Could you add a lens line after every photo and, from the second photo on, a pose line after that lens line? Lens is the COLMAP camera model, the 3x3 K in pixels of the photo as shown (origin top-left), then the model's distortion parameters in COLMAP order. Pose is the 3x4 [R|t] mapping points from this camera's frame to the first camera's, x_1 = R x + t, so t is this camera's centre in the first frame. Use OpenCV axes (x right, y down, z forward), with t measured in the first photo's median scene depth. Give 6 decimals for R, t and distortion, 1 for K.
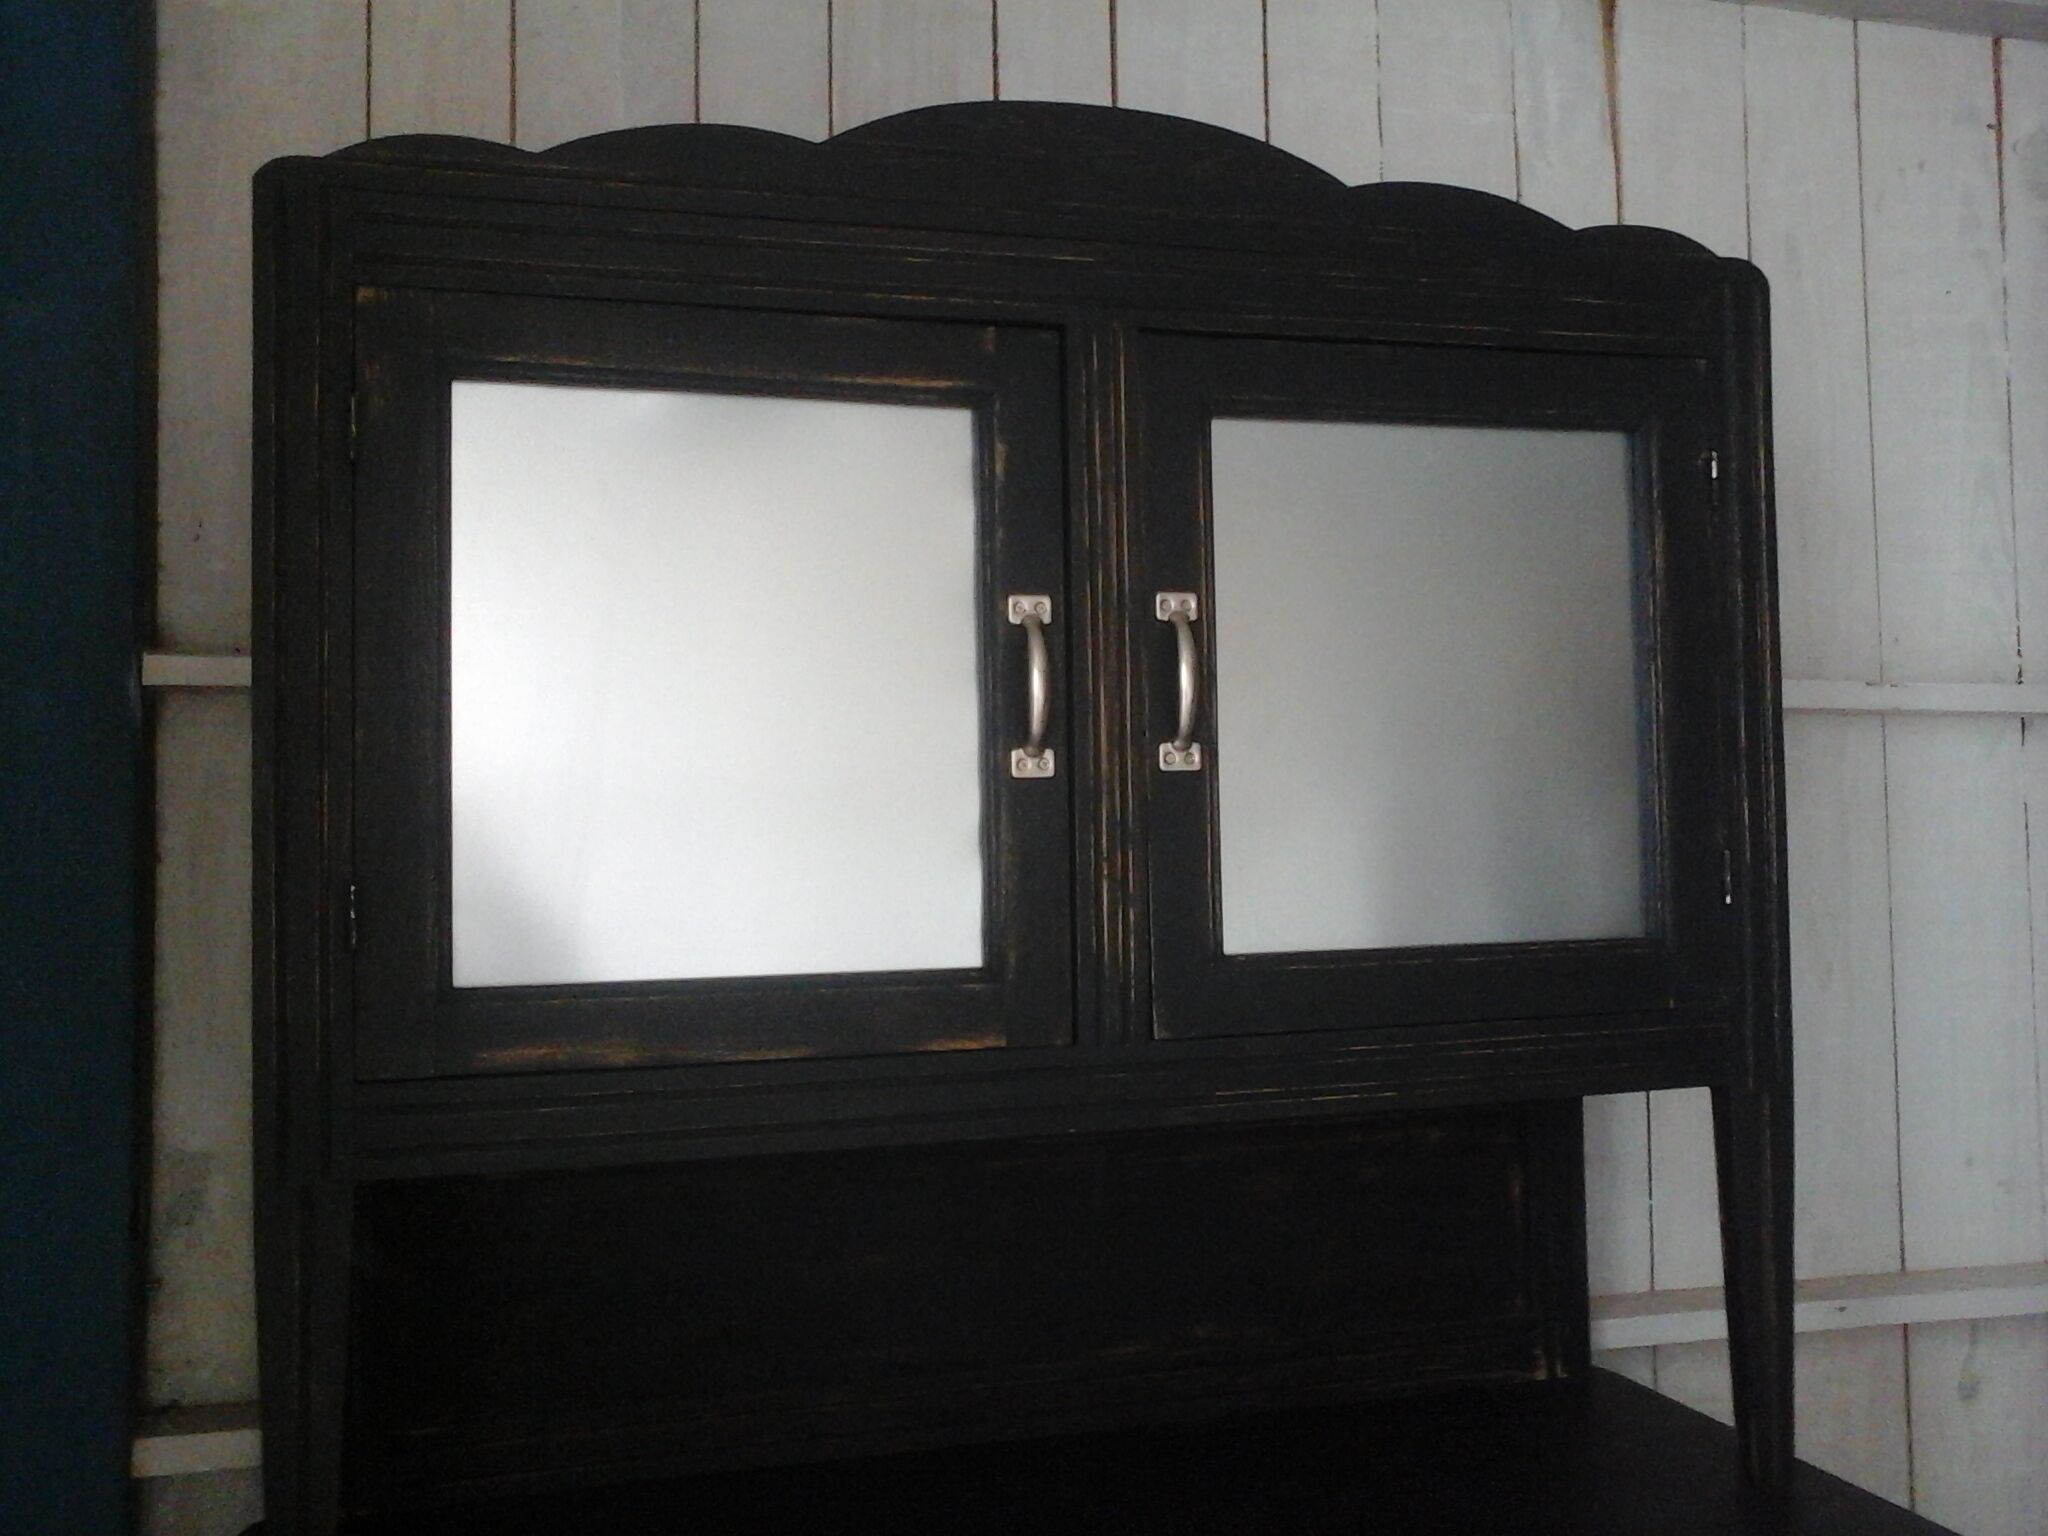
lens RADIAL K [[1958.1, 0, 1019.5], [0, 1958.1, 752.9], [0, 0, 1]] dist [0.011369, 0.000000]
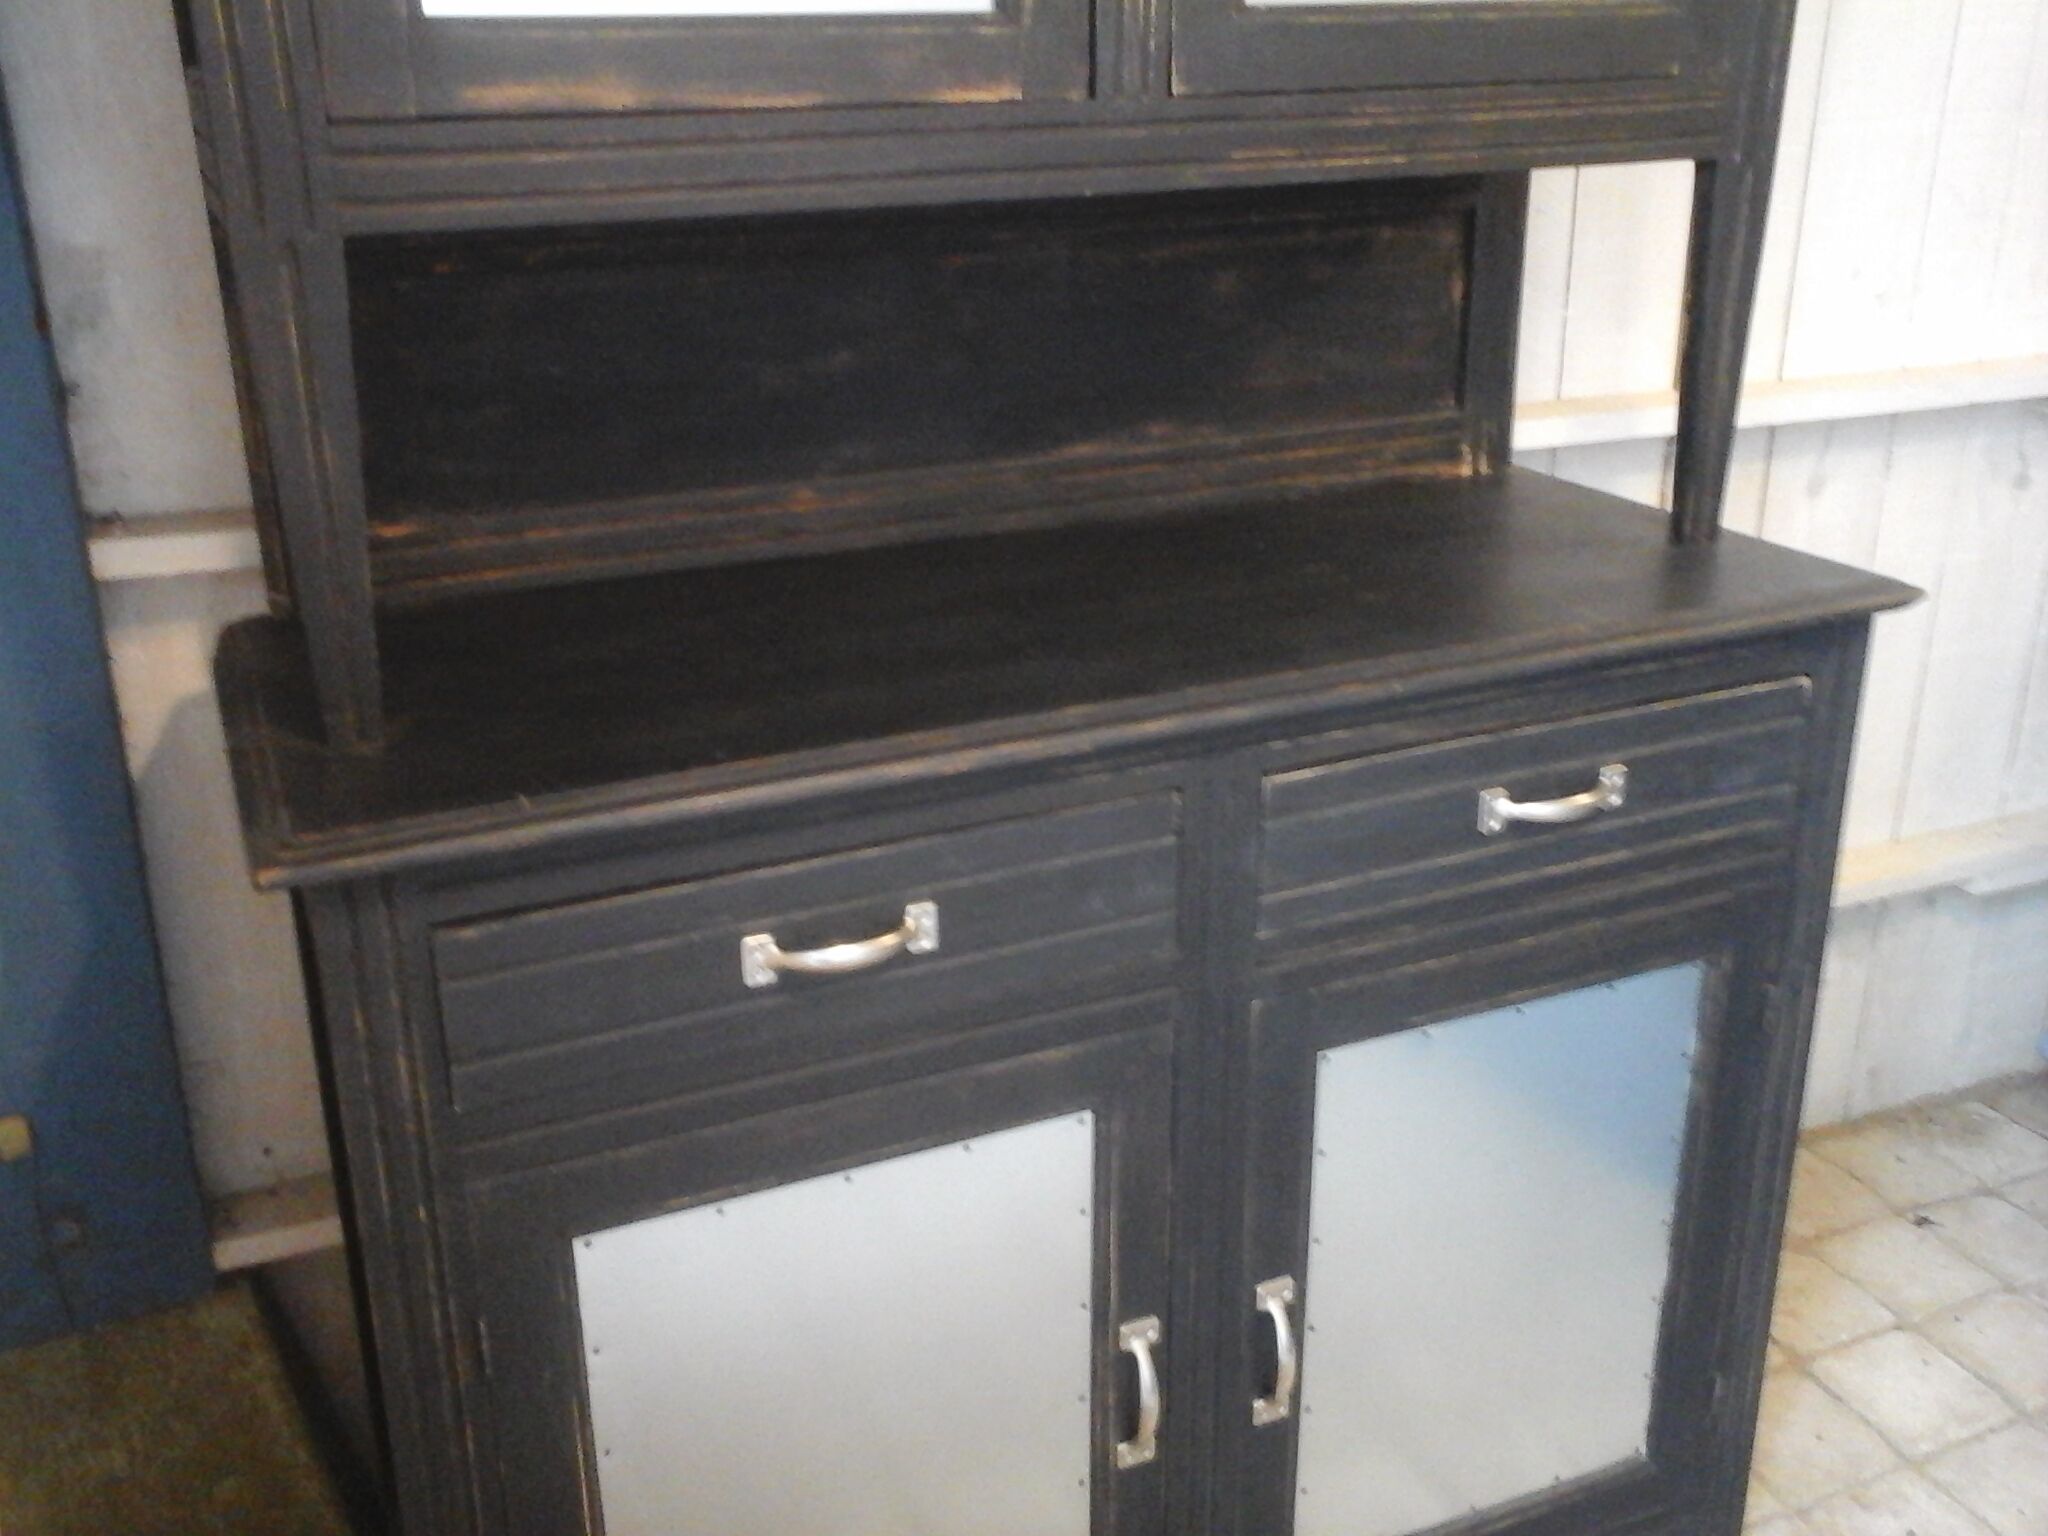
lens RADIAL K [[1958.1, 0, 1028.3], [0, 1958.1, 741.6], [0, 0, 1]] dist [0.011369, 0.000000]
pose [[0.990918, -0.039773, 0.128449, -0.133150], [-0.011111, 0.927770, 0.372987, 0.084264], [-0.134005, -0.371027, 0.918902, 0.028067]]
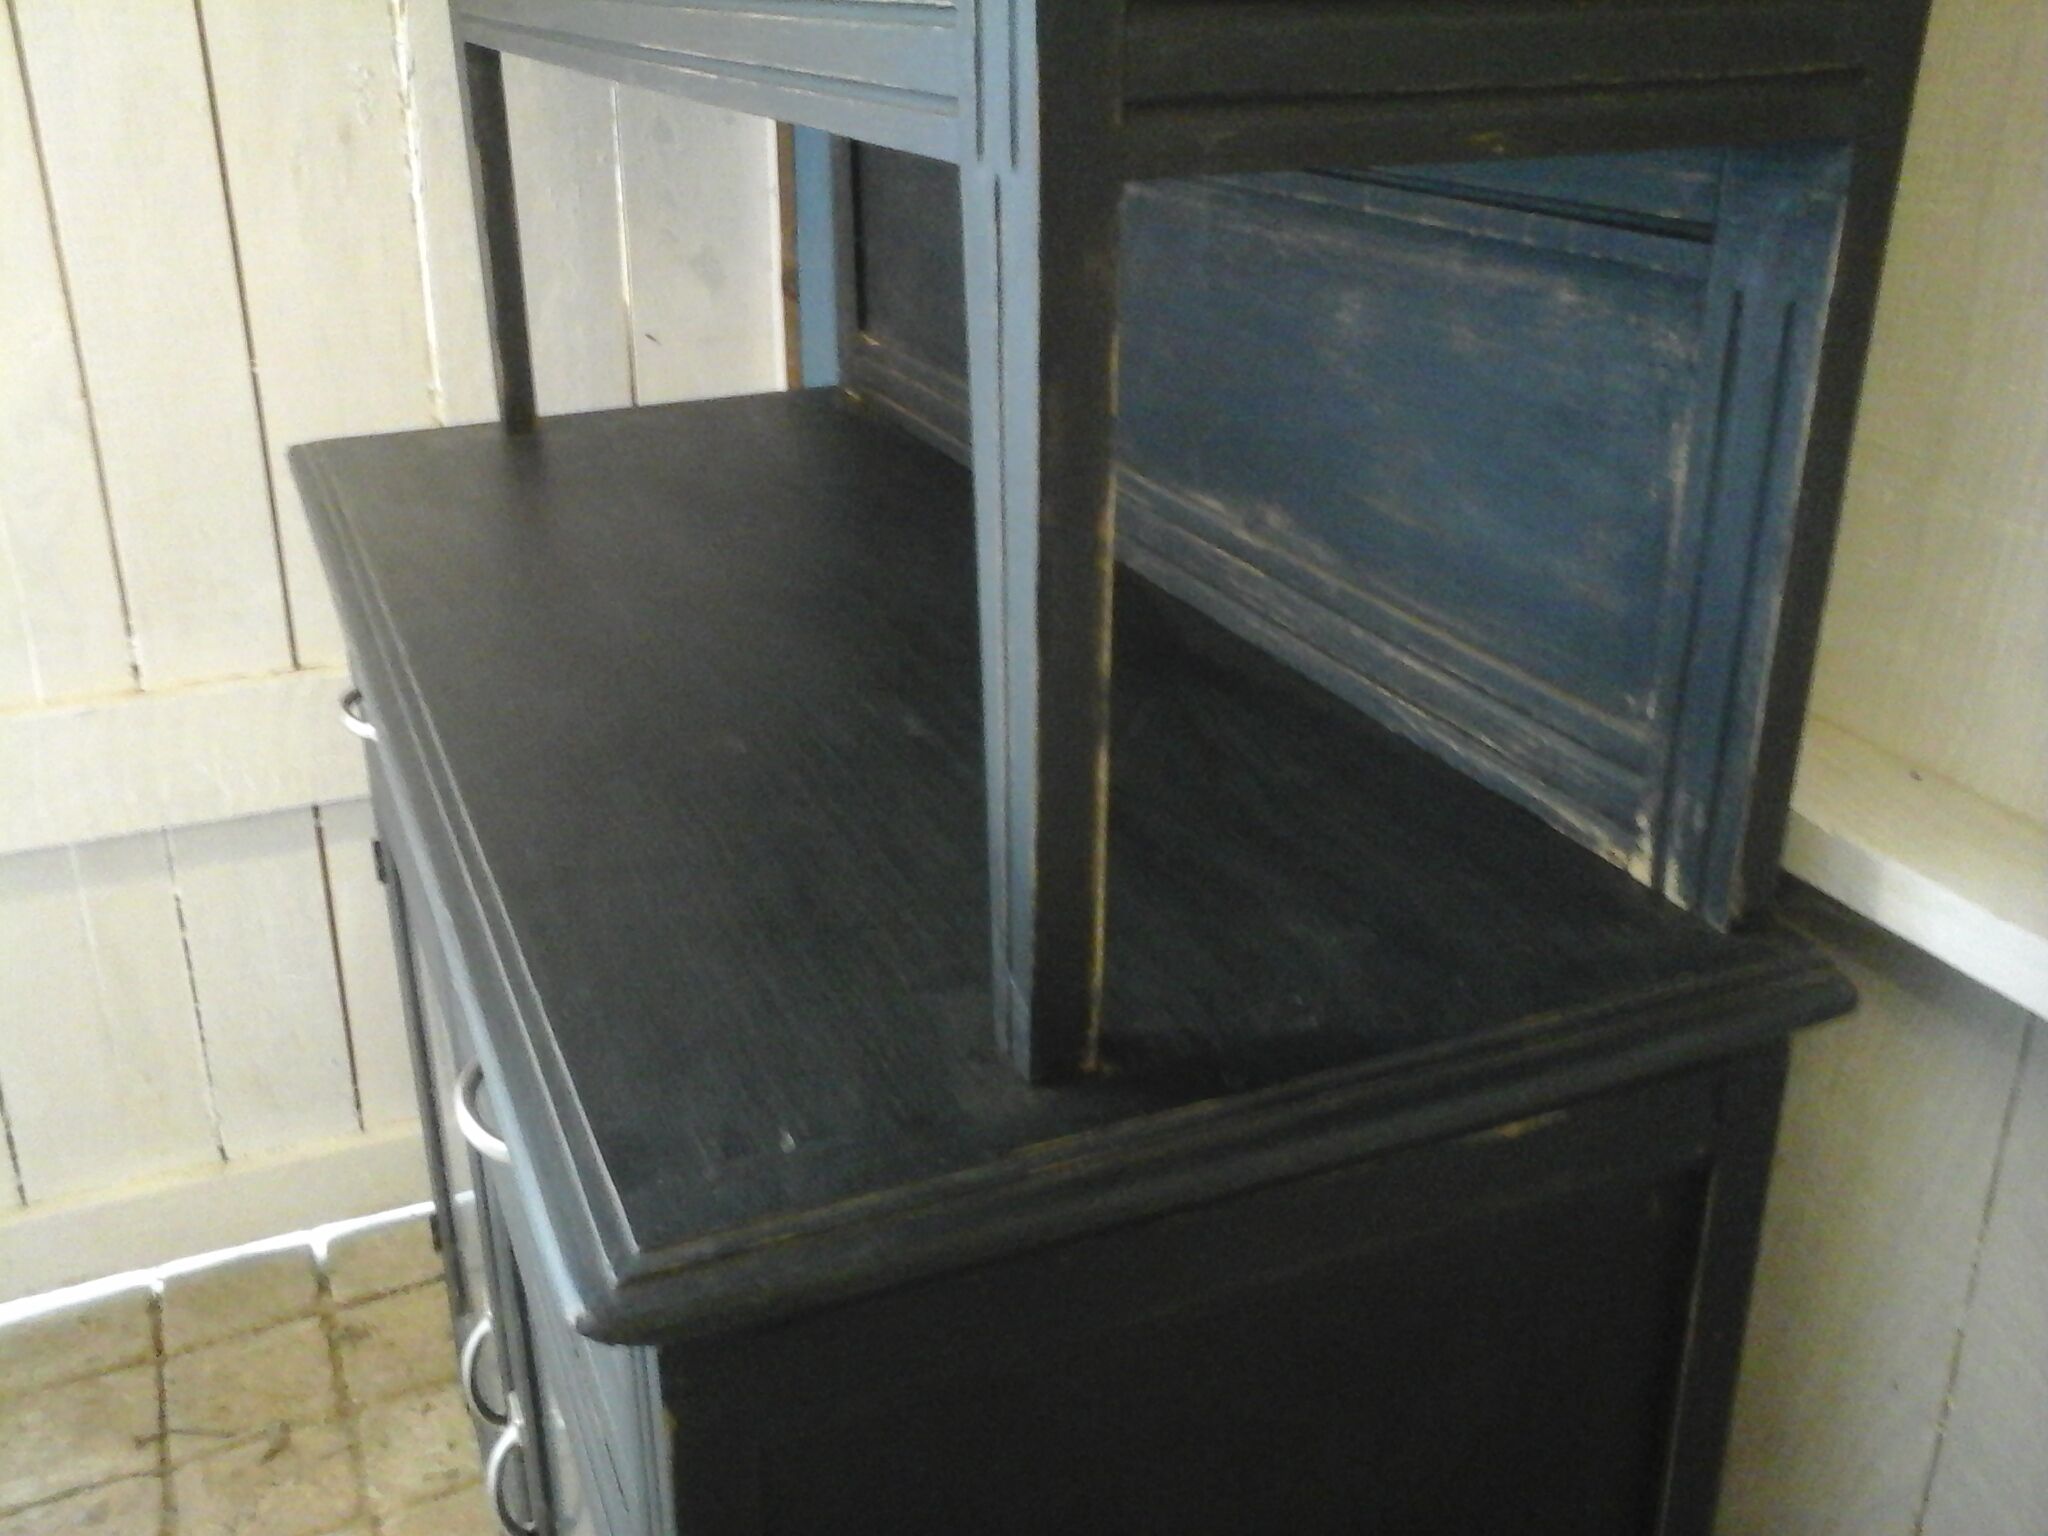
lens RADIAL K [[1958.1, 0, 1004.0], [0, 1958.1, 735.4], [0, 0, 1]] dist [0.011369, 0.000000]
pose [[0.111634, 0.393506, -0.912519, 0.844727], [0.037713, 0.915919, 0.399586, 0.127323], [0.993034, -0.079022, 0.087407, 1.047452]]
